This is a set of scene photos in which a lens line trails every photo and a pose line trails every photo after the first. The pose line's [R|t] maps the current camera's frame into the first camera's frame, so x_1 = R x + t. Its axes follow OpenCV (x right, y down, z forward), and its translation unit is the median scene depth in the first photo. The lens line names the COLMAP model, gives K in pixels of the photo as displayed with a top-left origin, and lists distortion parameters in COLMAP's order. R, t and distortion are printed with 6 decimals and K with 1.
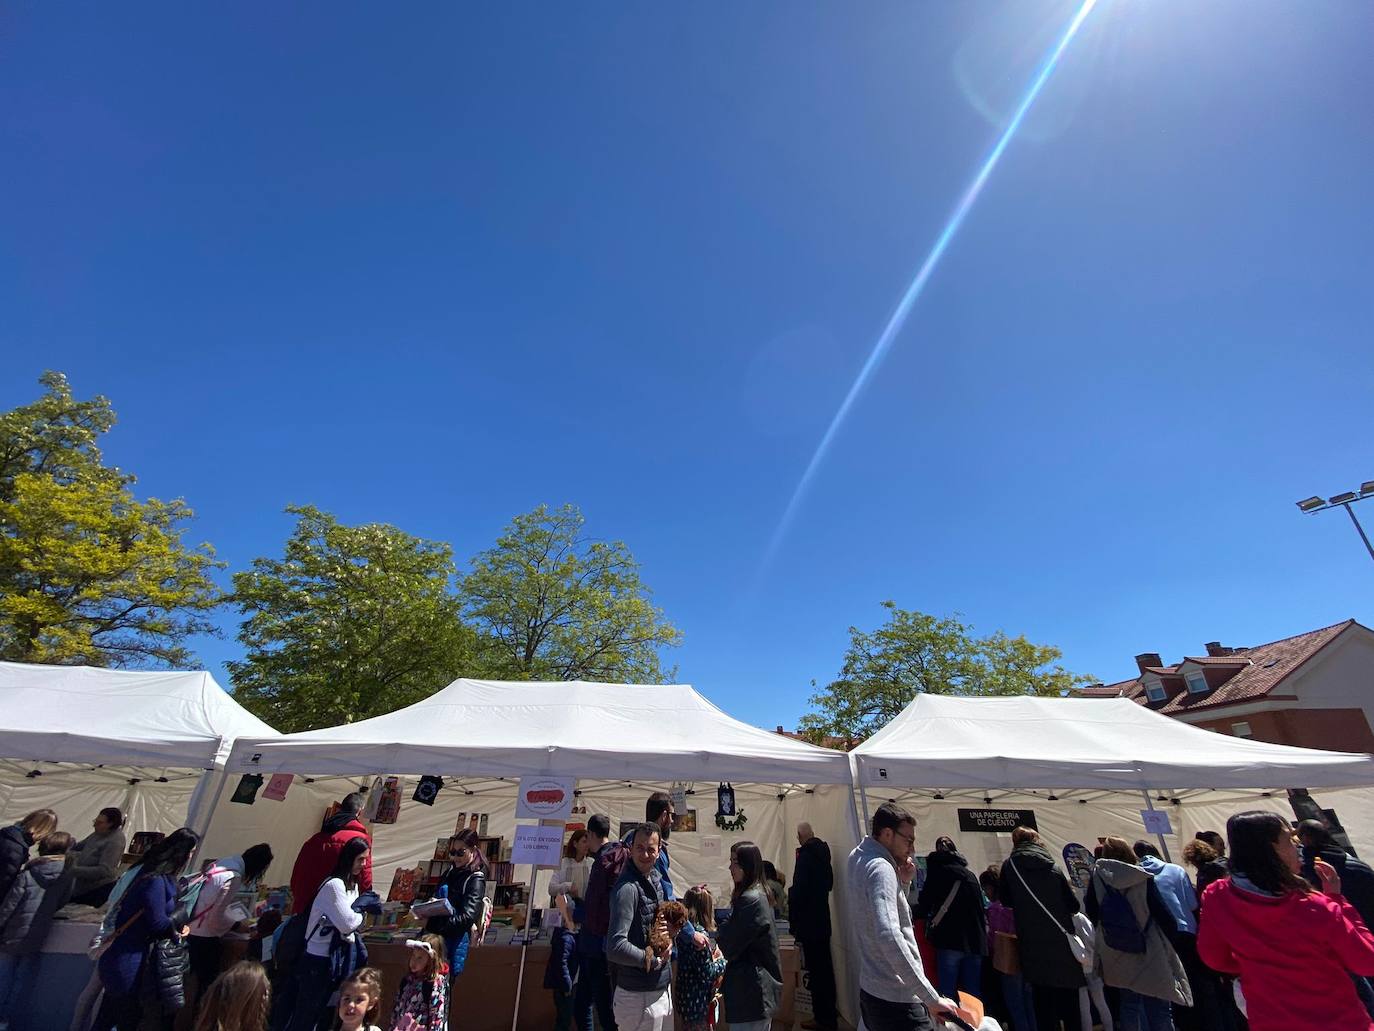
lens RADIAL K [[546.1, 0, 684.5], [0, 546.1, 517.5], [0, 0, 1]] dist [-0.010887, -0.001413]
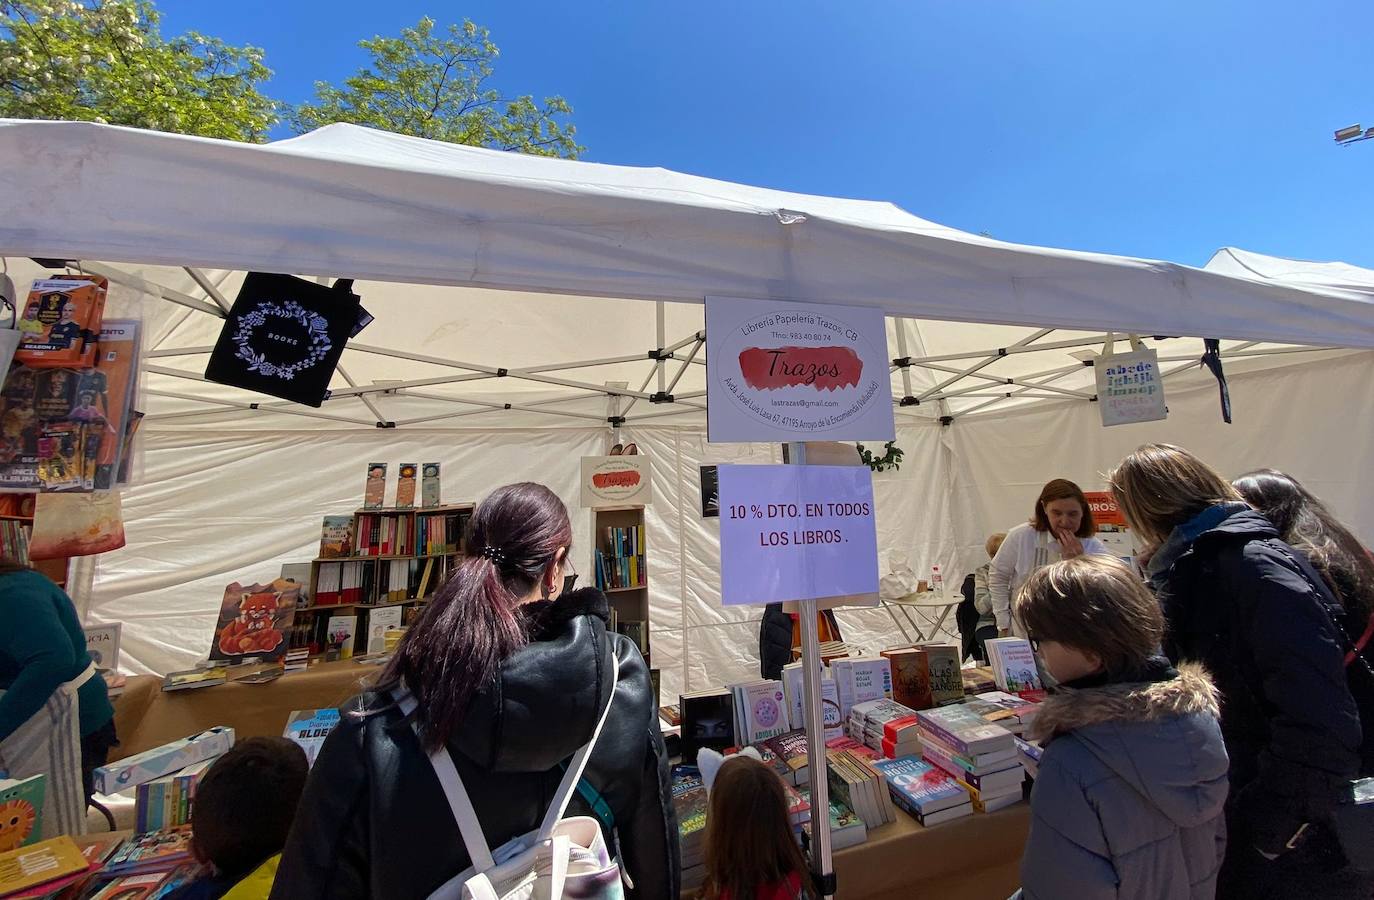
lens RADIAL K [[564.7, 0, 716.7], [0, 564.7, 359.5], [0, 0, 1]] dist [-0.015232, -0.002300]
pose [[0.966592, 0.003985, 0.256291, -0.268117], [-0.081887, 0.952283, 0.294028, 0.314818], [-0.242890, -0.305192, 0.920795, 0.552540]]
